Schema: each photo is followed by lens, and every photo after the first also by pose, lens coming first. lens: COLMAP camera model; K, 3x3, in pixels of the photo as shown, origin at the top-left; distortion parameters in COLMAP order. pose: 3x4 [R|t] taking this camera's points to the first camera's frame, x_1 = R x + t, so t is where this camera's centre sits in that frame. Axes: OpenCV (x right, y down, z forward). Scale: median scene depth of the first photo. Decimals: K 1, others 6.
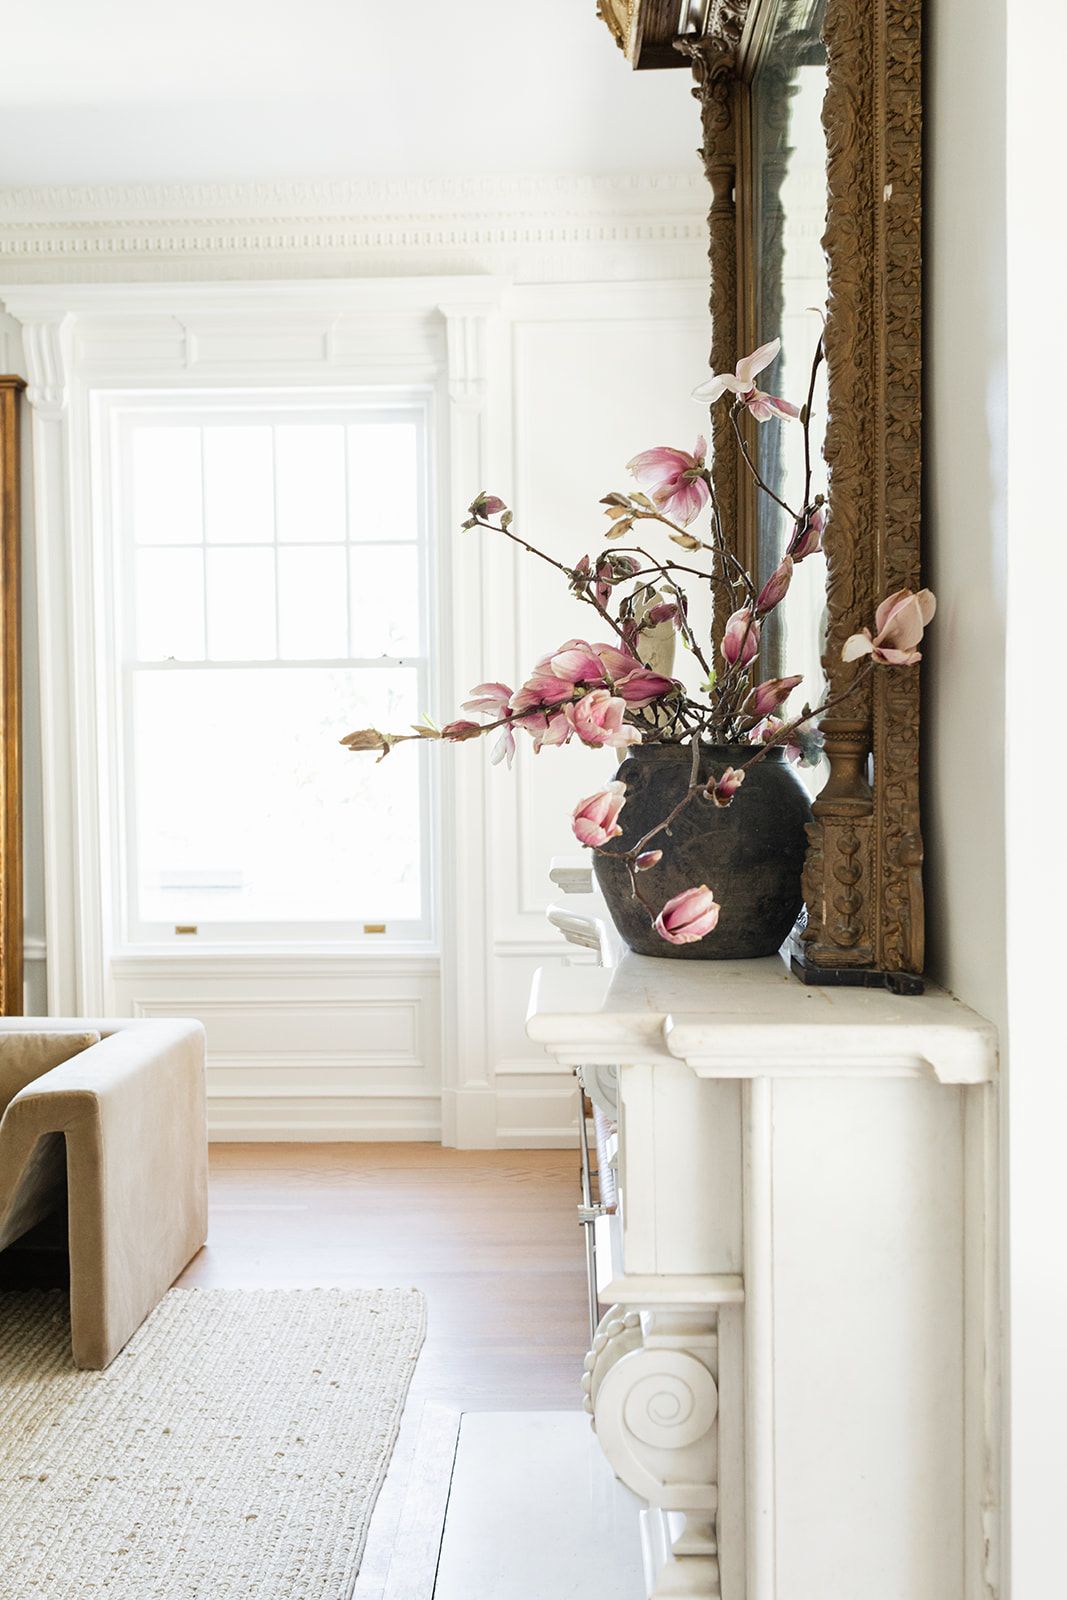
lens RADIAL K [[1526.7, 0, 529.5], [0, 1526.7, 787.2], [0, 0, 1]] dist [-0.010133, 0.000000]
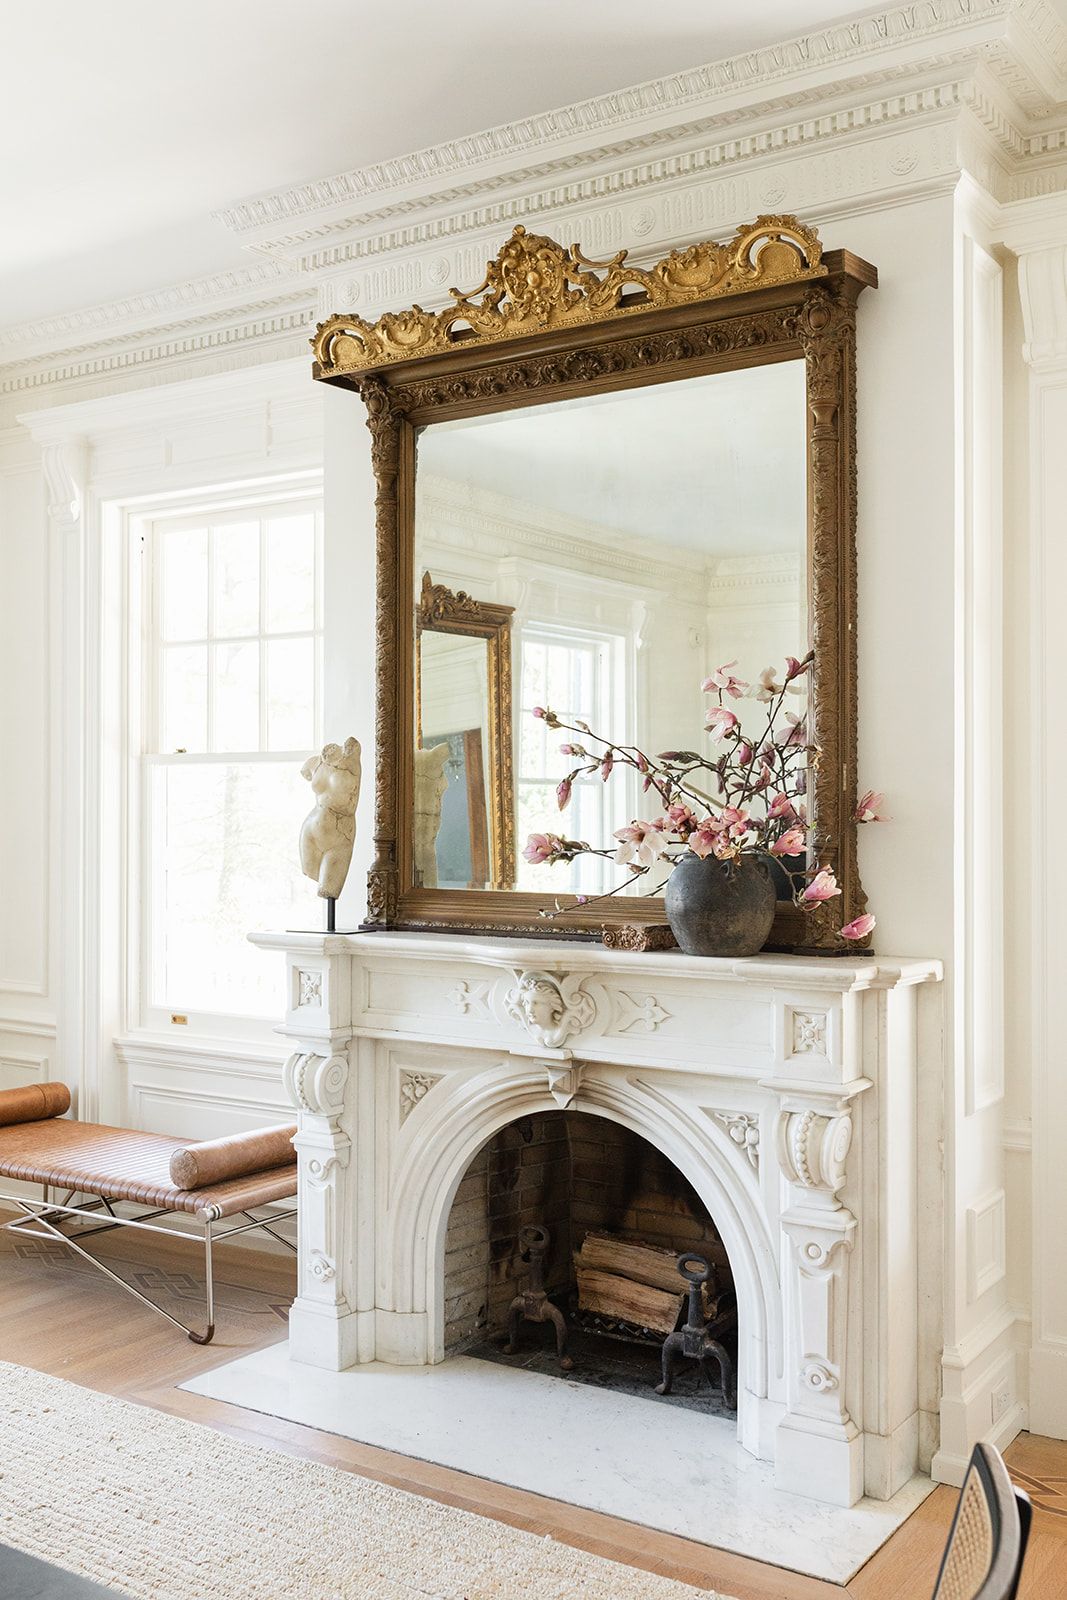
lens RADIAL K [[1526.7, 0, 556.4], [0, 1526.7, 800.9], [0, 0, 1]] dist [-0.010133, 0.000000]
pose [[0.527517, 0.027128, 0.849111, -0.754333], [0.017122, 0.998948, -0.042552, -0.006101], [-0.849372, 0.036985, 0.526497, 0.048341]]
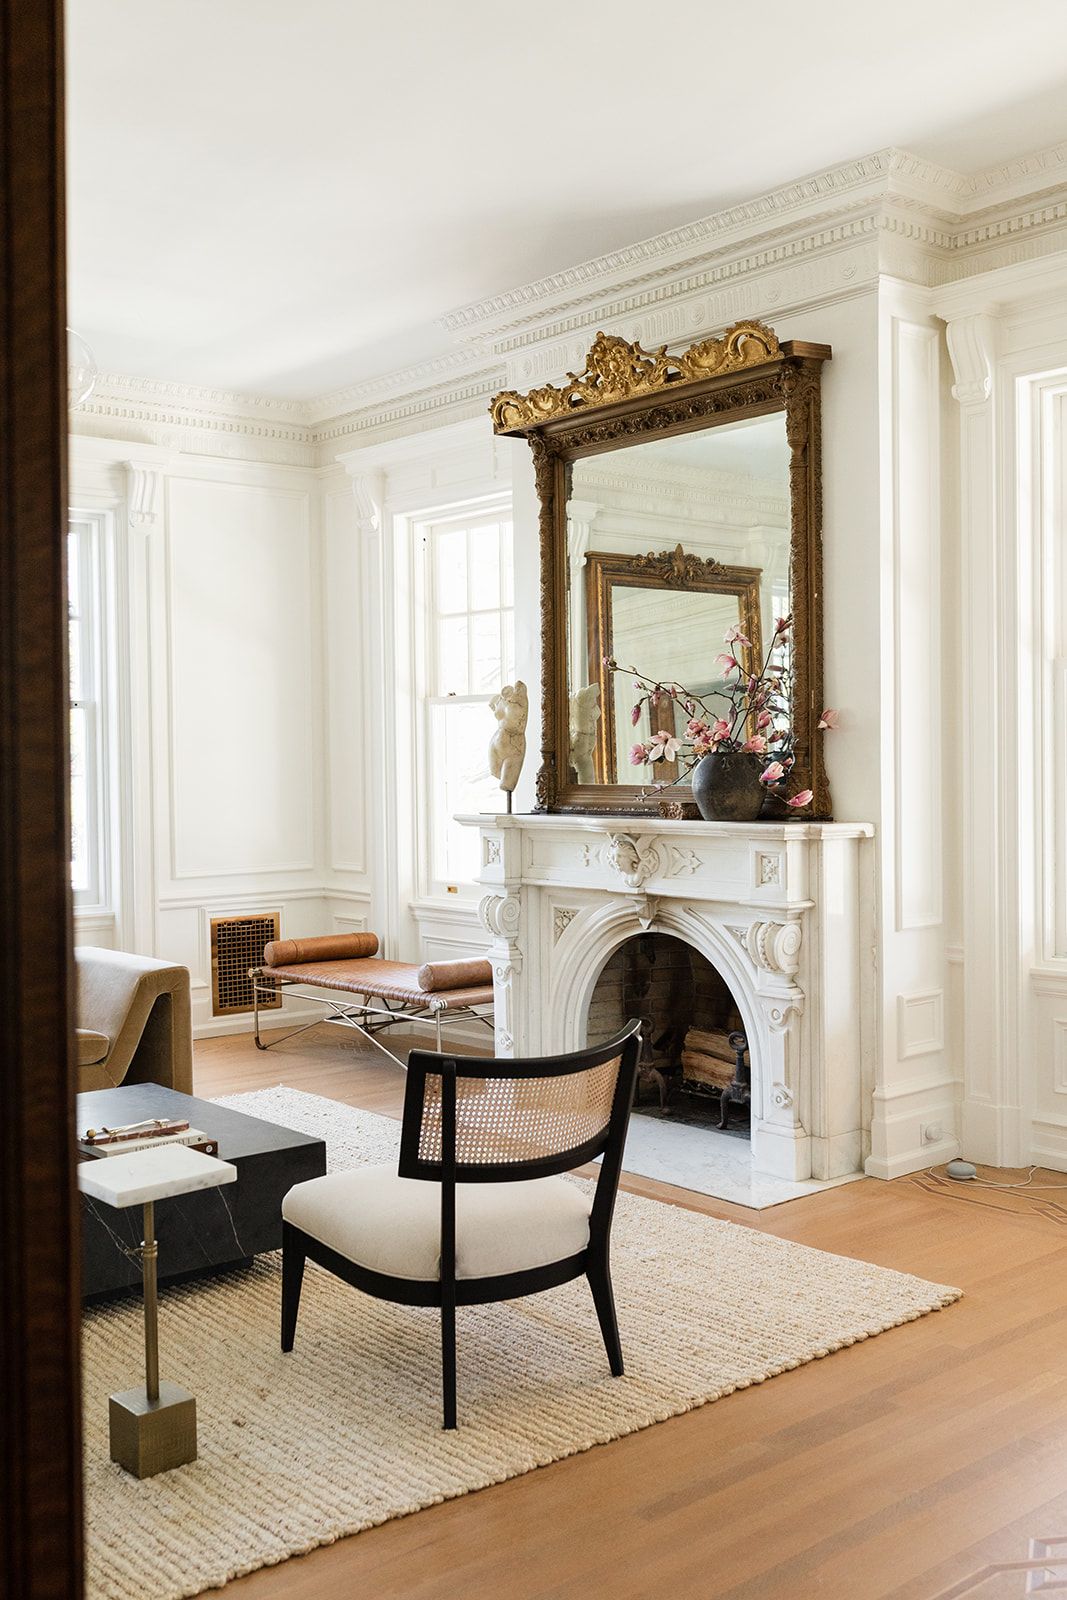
lens RADIAL K [[1526.7, 0, 555.5], [0, 1526.7, 794.3], [0, 0, 1]] dist [-0.010133, 0.000000]
pose [[0.740319, -0.003813, 0.672245, -0.943230], [0.019803, 0.999674, -0.016138, 0.042201], [-0.671964, 0.025260, 0.740153, -0.434239]]
